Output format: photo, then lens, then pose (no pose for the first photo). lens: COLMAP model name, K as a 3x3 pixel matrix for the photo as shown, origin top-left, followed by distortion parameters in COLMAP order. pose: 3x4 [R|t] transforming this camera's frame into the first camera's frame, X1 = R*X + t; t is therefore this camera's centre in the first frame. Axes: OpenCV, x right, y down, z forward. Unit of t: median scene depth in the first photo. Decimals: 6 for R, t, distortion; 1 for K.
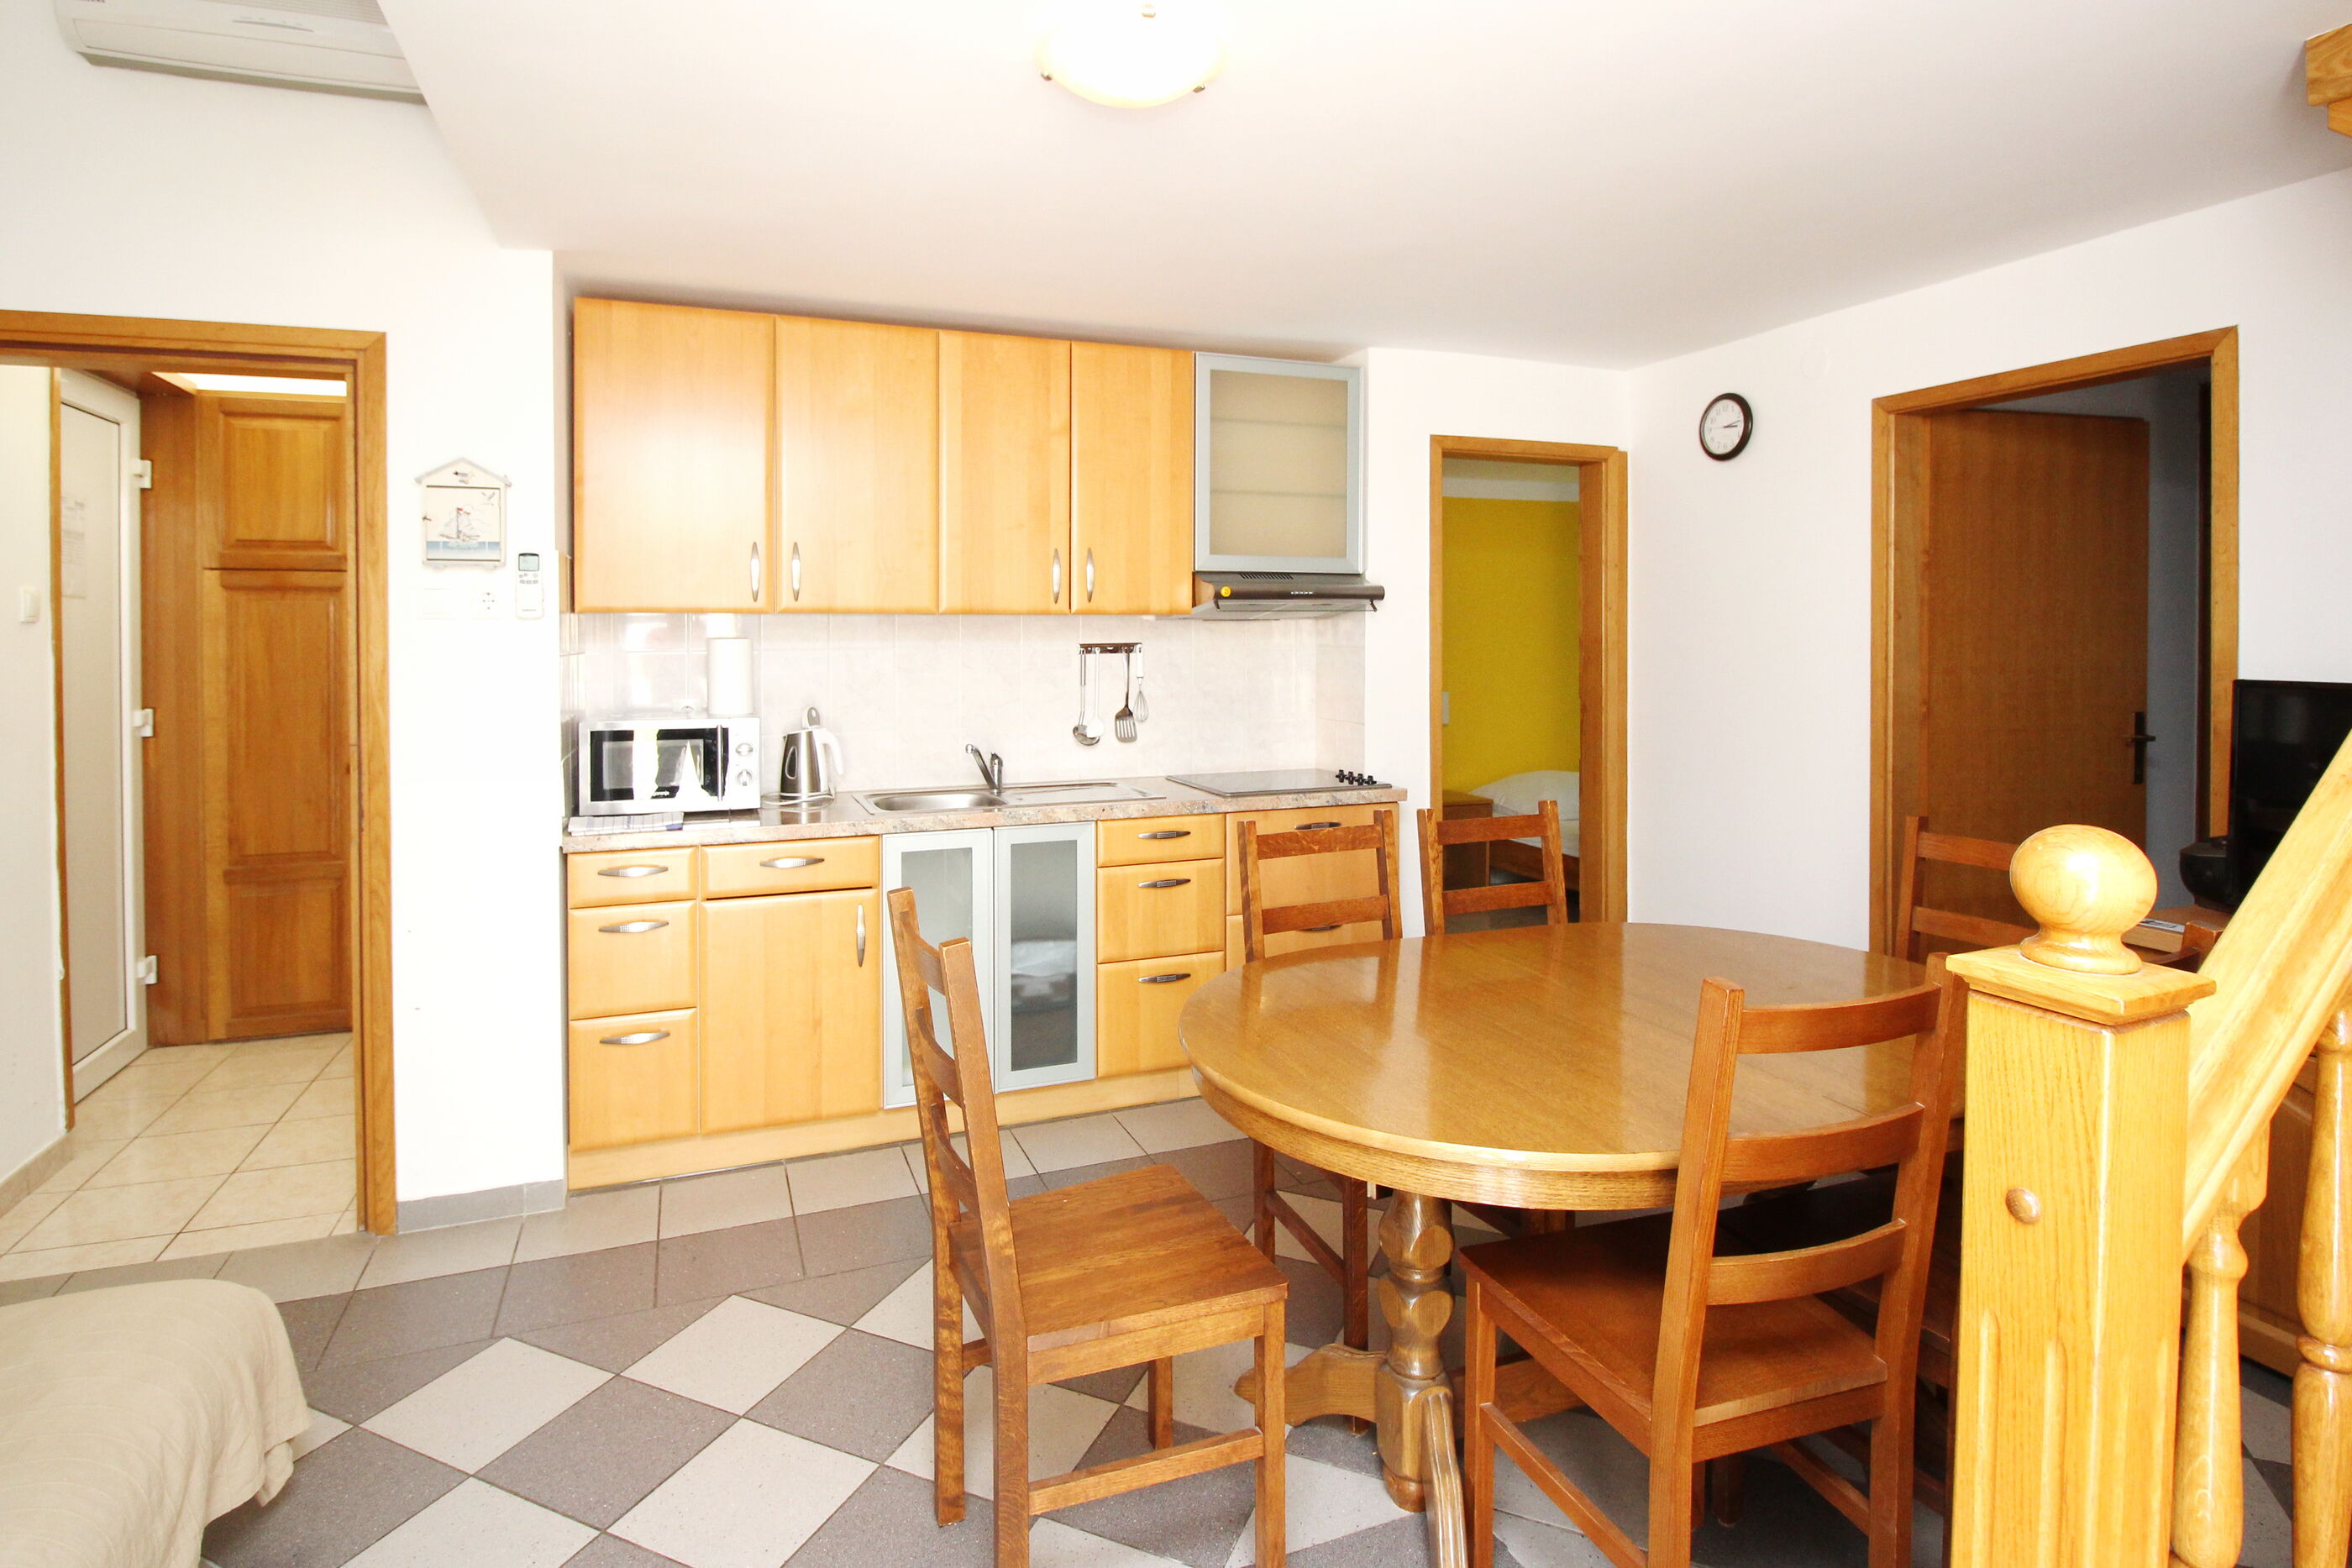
lens RADIAL K [[1216.1, 0, 1132.8], [0, 1216.1, 679.7], [0, 0, 1]] dist [-0.002382, -0.005678]
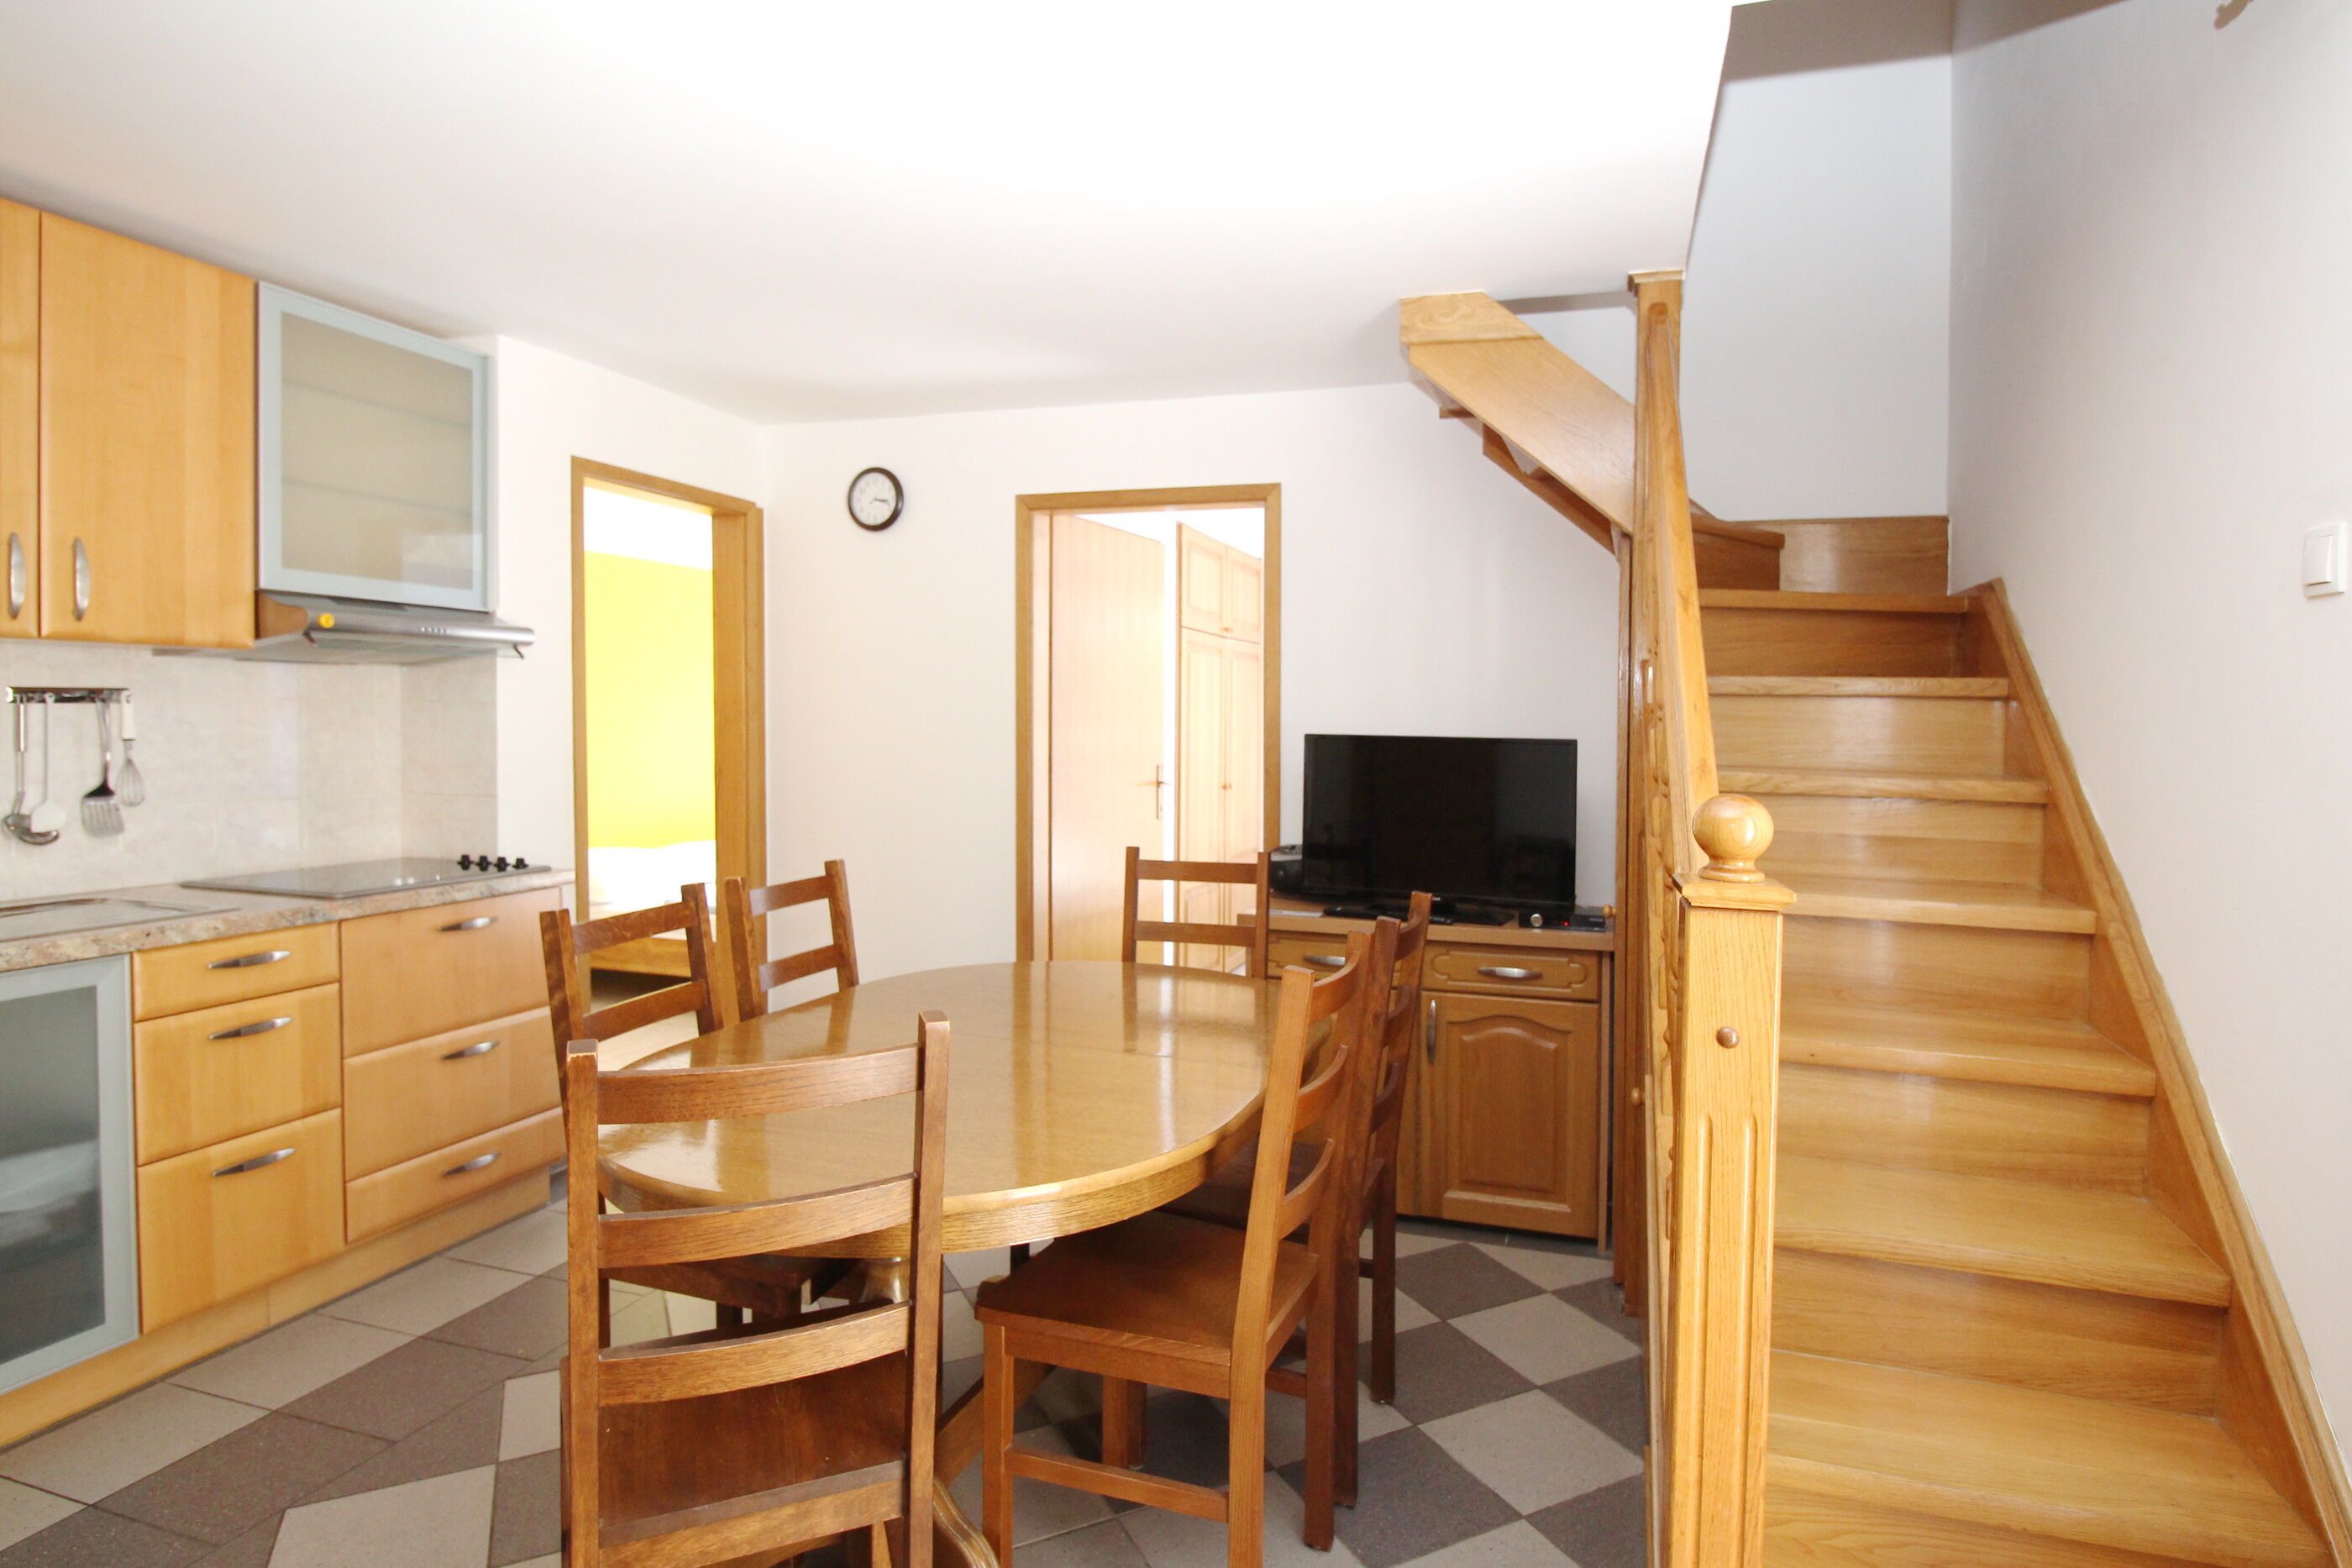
lens RADIAL K [[1251.4, 0, 1222.6], [0, 1251.4, 776.0], [0, 0, 1]] dist [-0.002554, -0.007402]
pose [[0.611476, -0.021514, 0.790971, -0.191843], [0.010754, 0.999764, 0.018880, 0.013034], [-0.791190, -0.003039, 0.611563, 0.110844]]
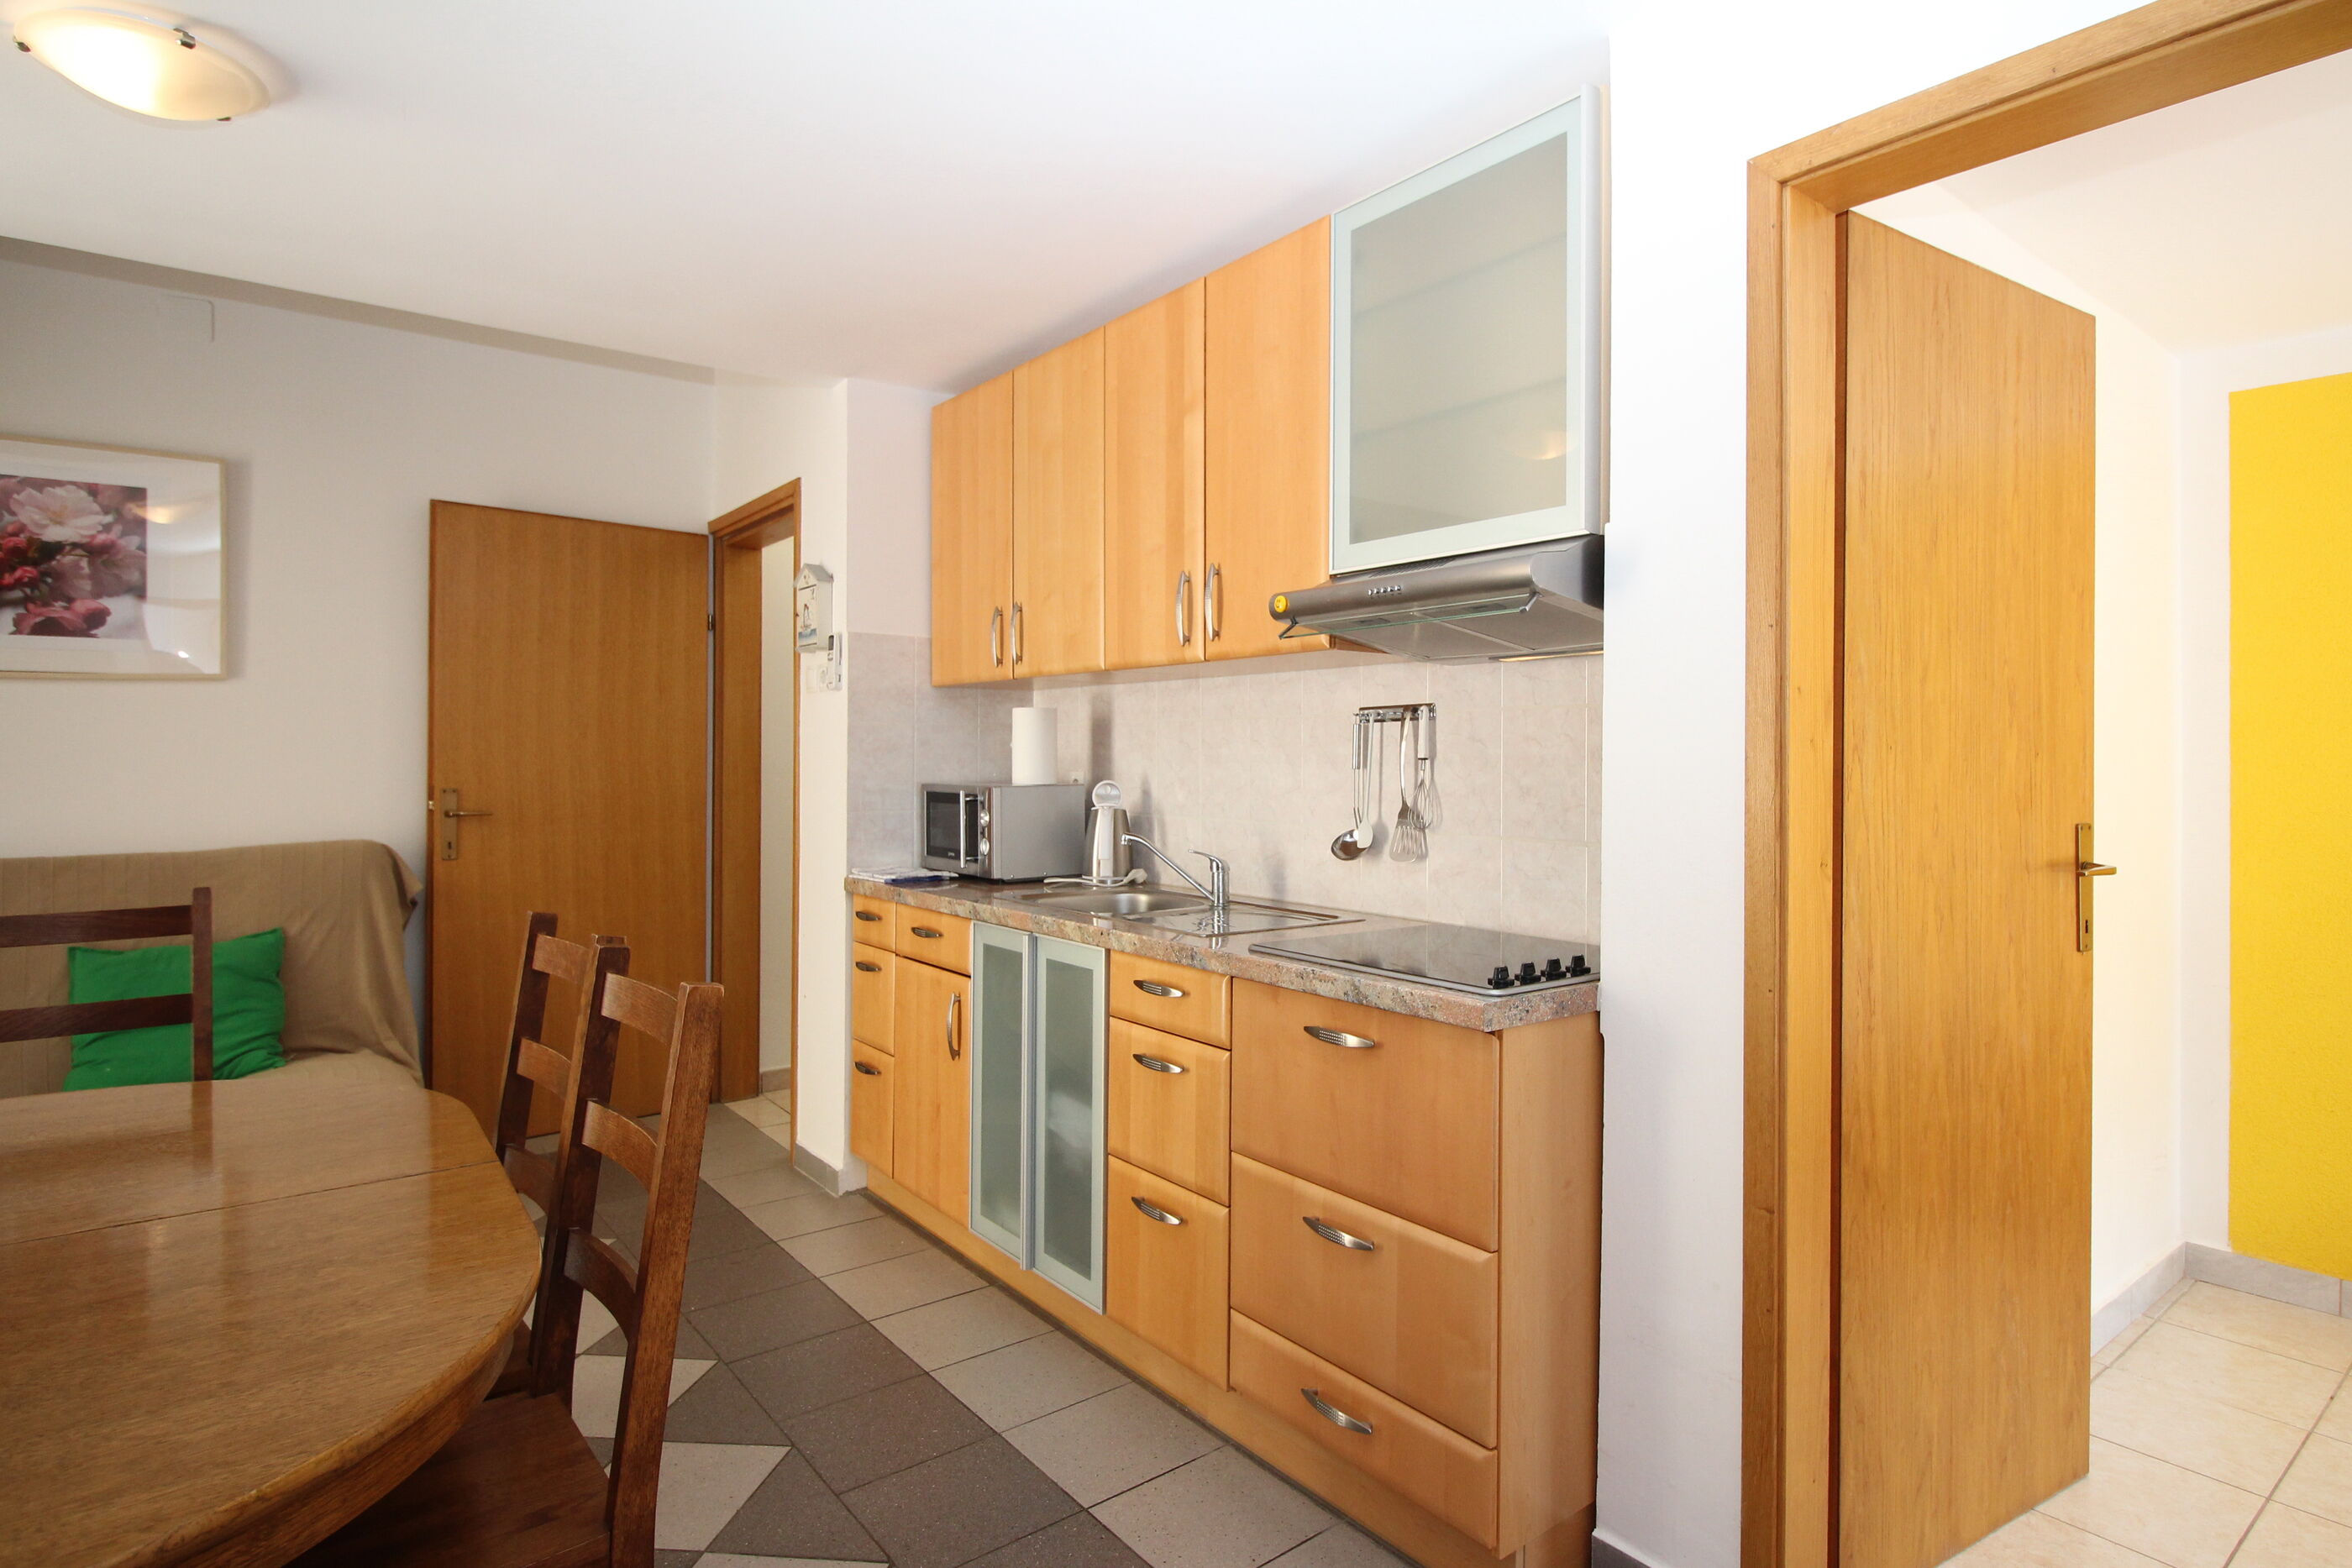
lens RADIAL K [[1202.5, 0, 1150.0], [0, 1202.5, 761.1], [0, 0, 1]] dist [0.007074, -0.010932]
pose [[0.320831, 0.002512, -0.947133, 0.616049], [-0.045264, 0.998895, -0.012683, 0.014387], [0.946054, 0.046940, 0.320590, 0.760881]]
